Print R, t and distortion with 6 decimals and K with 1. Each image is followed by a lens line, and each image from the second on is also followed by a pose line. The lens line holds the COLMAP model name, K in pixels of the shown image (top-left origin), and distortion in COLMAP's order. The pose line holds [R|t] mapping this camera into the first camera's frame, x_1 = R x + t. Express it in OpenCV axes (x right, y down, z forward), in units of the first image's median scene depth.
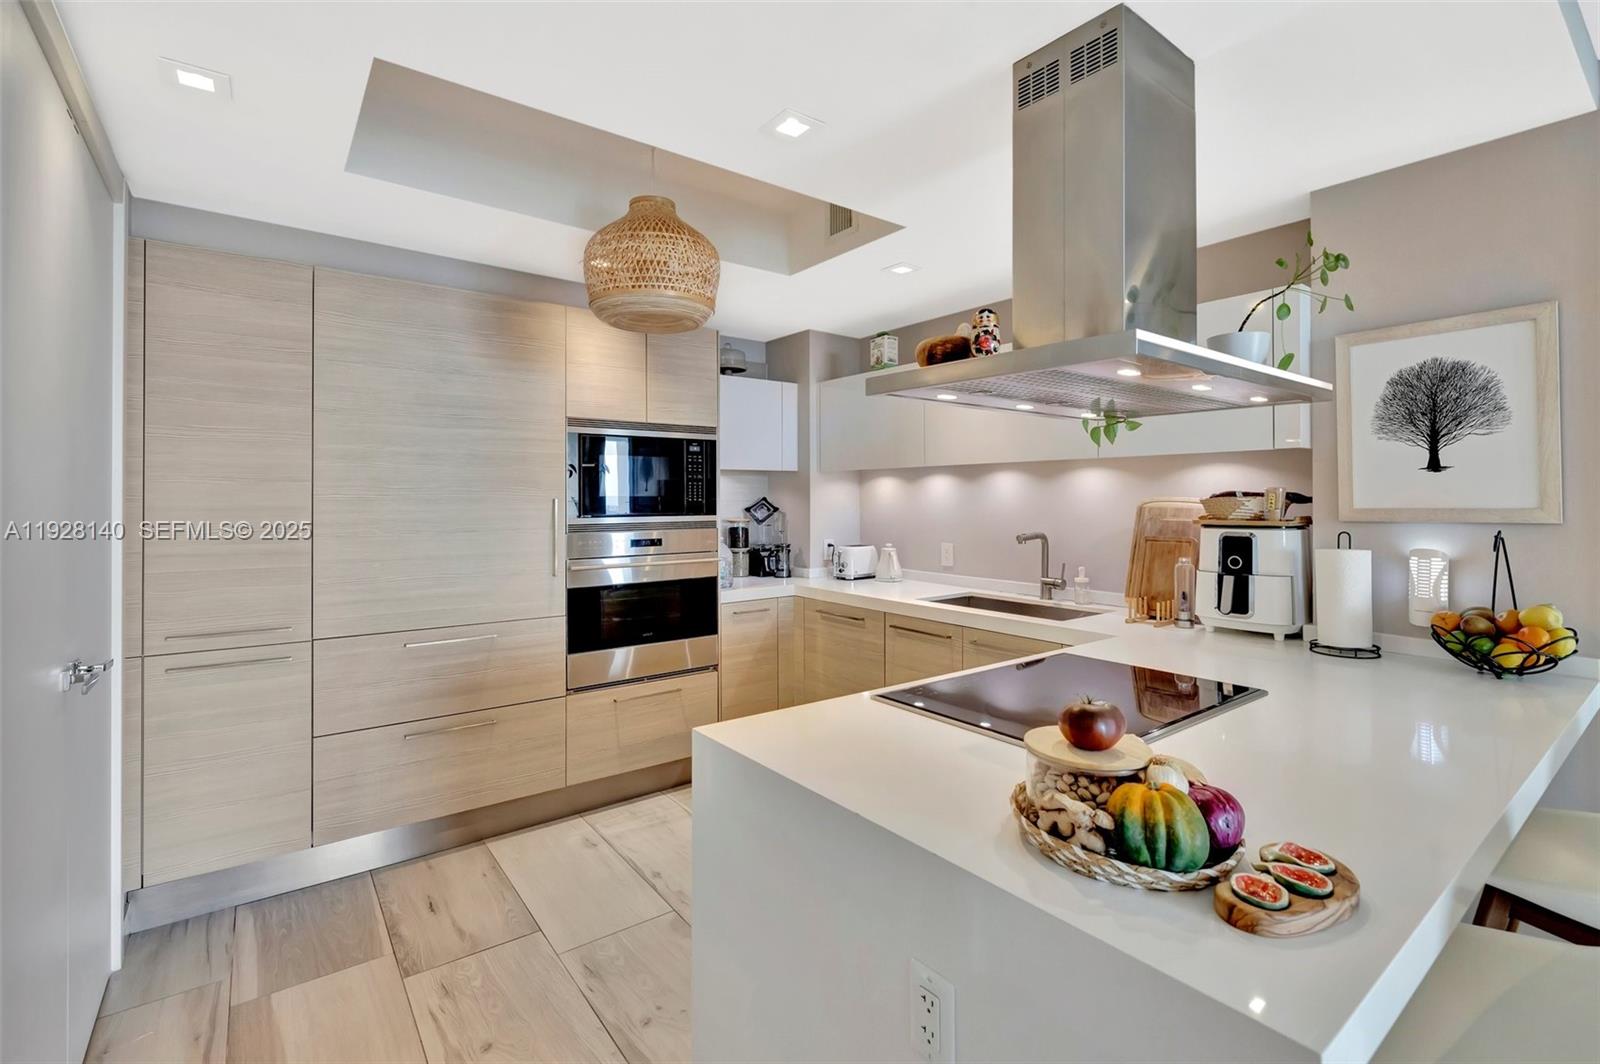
lens RADIAL K [[719.4, 0, 803.8], [0, 719.4, 490.4], [0, 0, 1]] dist [-0.001846, -0.000187]
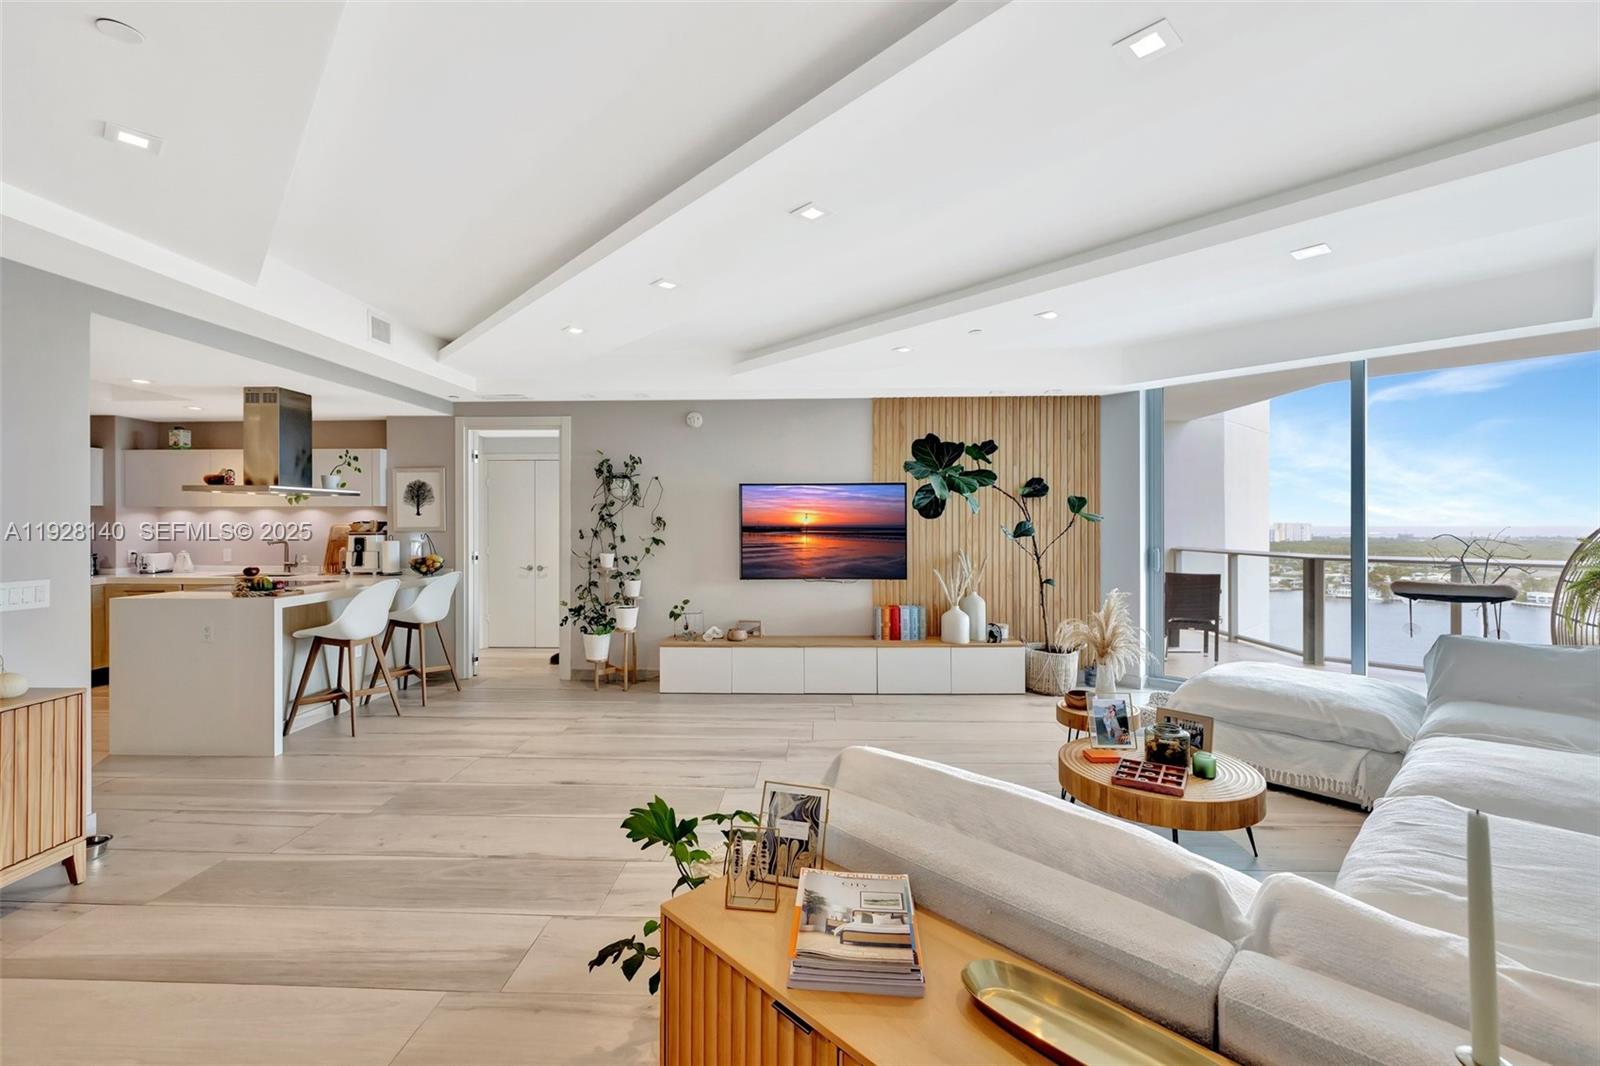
lens RADIAL K [[674.9, 0, 793.3], [0, 674.9, 524.2], [0, 0, 1]] dist [0.001093, 0.000350]
pose [[0.646019, 0.000197, 0.763321, -0.289941], [-0.008616, 0.999938, 0.007034, -0.020226], [-0.763272, -0.011121, 0.645981, -1.931881]]
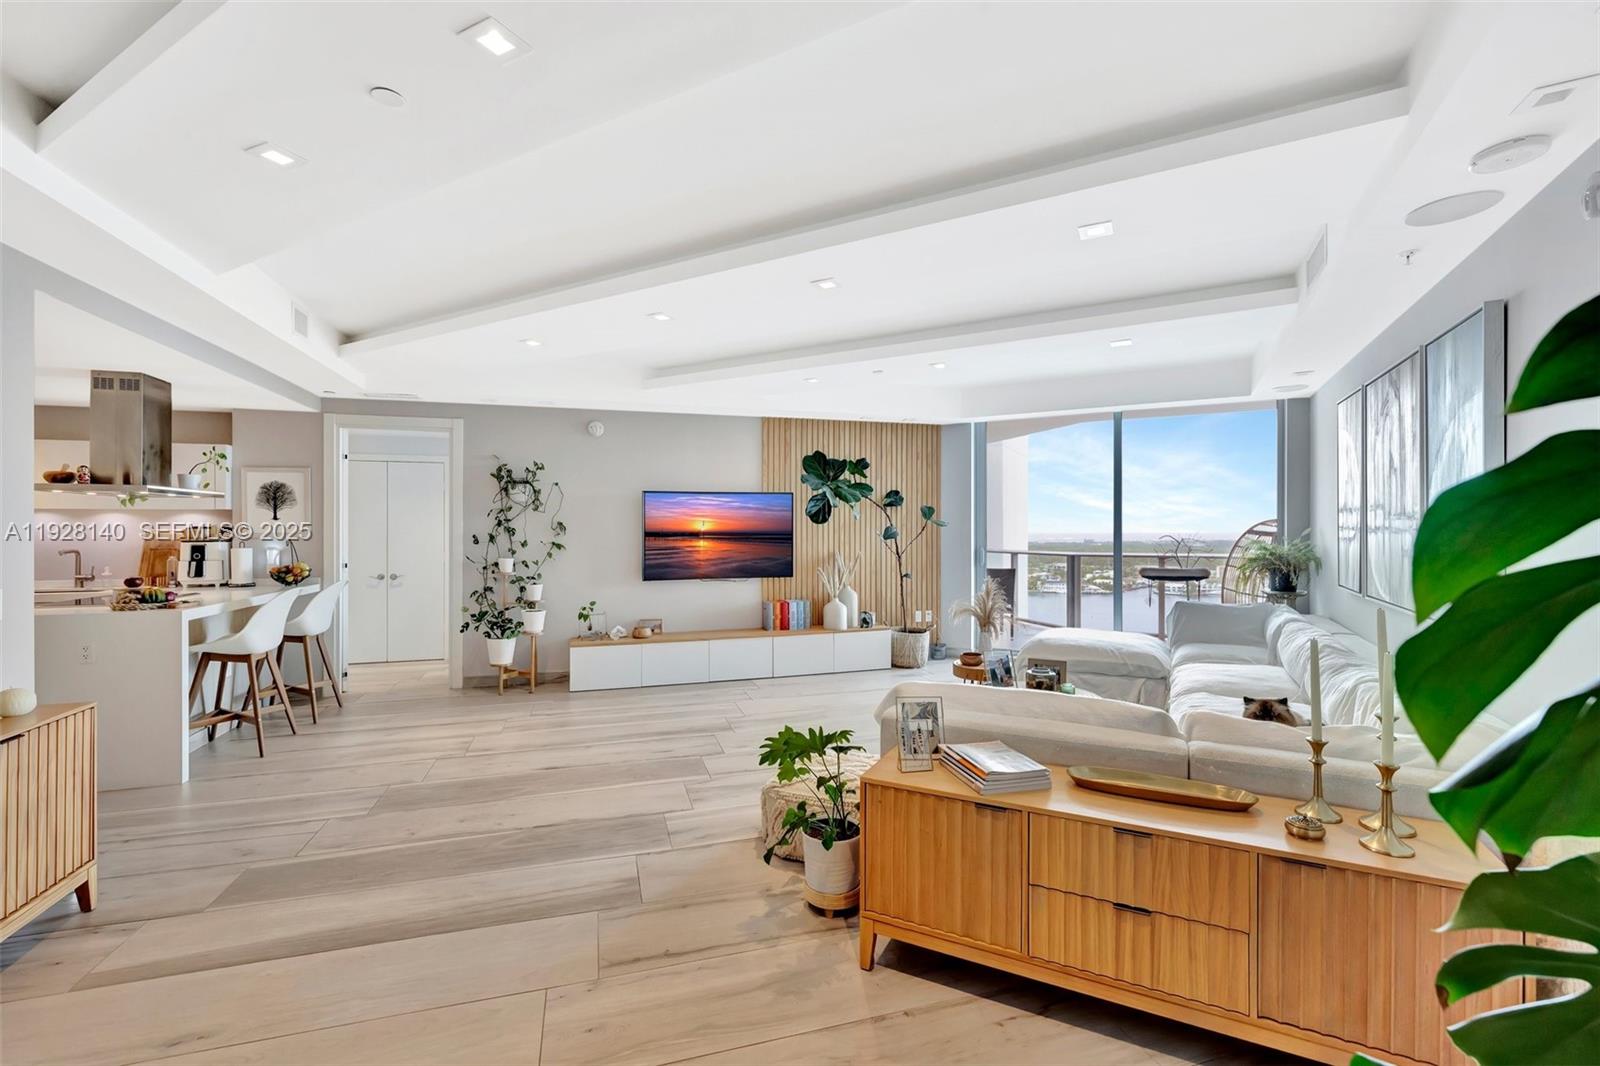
lens RADIAL K [[682.4, 0, 790.3], [0, 682.4, 533.6], [0, 0, 1]] dist [0.001166, 0.000471]
pose [[0.366728, -0.003459, 0.930322, -0.802414], [-0.008084, 0.999943, 0.006904, -0.006146], [-0.930293, -0.010053, 0.366680, -1.695146]]
